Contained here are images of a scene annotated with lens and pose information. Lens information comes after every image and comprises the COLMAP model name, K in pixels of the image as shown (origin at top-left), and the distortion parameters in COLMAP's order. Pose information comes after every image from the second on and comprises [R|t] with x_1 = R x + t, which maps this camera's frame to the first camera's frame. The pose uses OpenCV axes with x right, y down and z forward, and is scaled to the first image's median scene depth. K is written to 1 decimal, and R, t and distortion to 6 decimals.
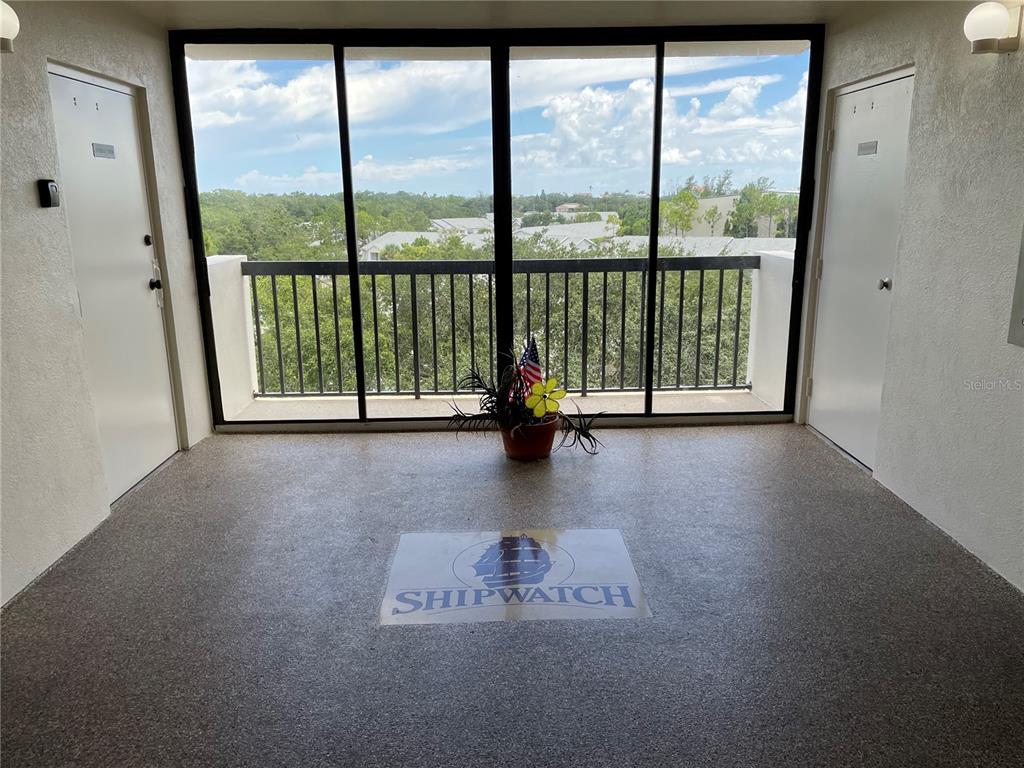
lens RADIAL K [[767.3, 0, 511.9], [0, 767.3, 382.9], [0, 0, 1]] dist [0.070605, -0.085412]
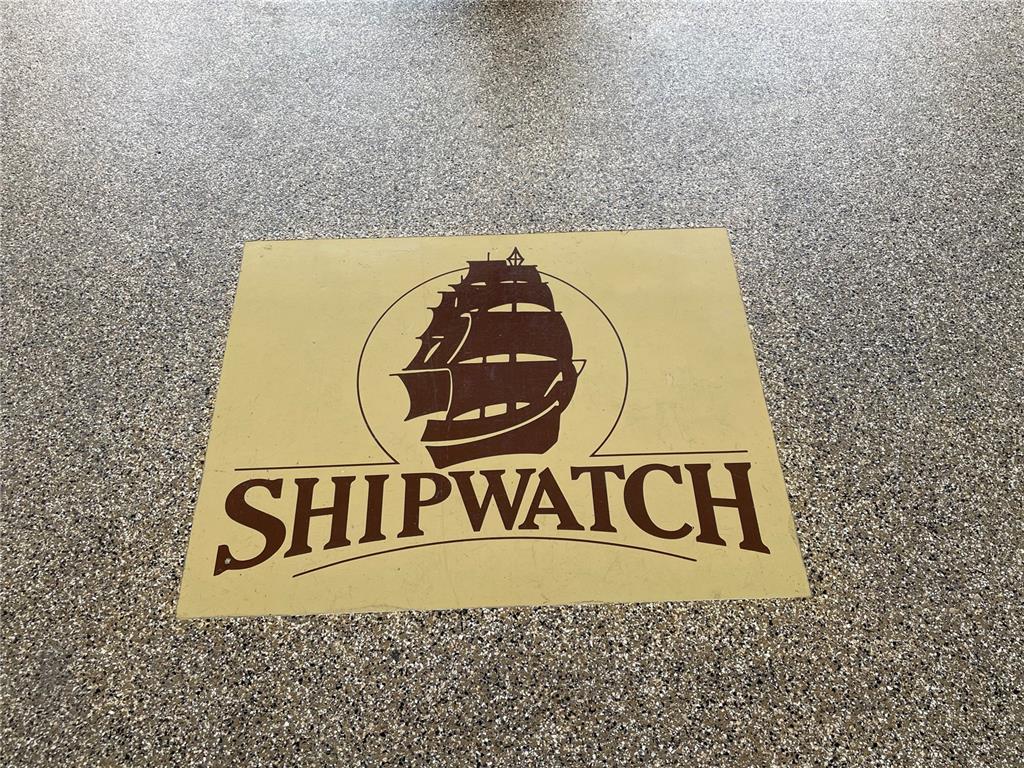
lens RADIAL K [[767.3, 0, 513.3], [0, 767.3, 385.1], [0, 0, 1]] dist [0.070605, -0.085412]
pose [[0.999954, -0.002952, 0.009144, 0.010795], [-0.004525, 0.694828, 0.719161, -0.088914], [-0.008476, -0.719170, 0.694783, 0.738199]]
